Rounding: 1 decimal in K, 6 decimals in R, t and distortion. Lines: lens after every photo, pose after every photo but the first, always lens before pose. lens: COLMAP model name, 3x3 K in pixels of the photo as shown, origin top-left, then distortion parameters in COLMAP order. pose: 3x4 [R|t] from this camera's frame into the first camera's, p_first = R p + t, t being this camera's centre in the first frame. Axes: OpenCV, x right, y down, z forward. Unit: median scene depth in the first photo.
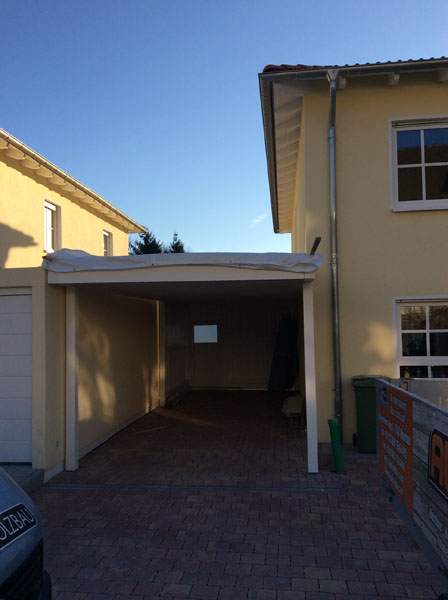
lens RADIAL K [[561.7, 0, 223.6], [0, 561.7, 300.6], [0, 0, 1]] dist [0.040309, 0.000000]
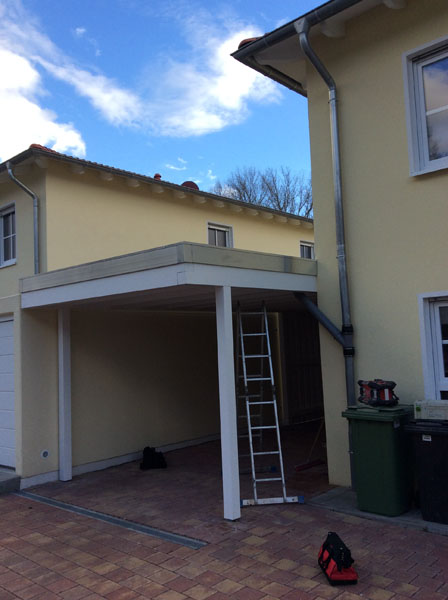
lens RADIAL K [[561.7, 0, 224.4], [0, 561.7, 304.4], [0, 0, 1]] dist [0.040309, 0.000000]
pose [[0.798199, -0.062559, -0.599137, 0.652454], [0.058635, 0.997939, -0.026085, 0.012026], [0.599534, -0.014310, 0.800221, 0.330205]]
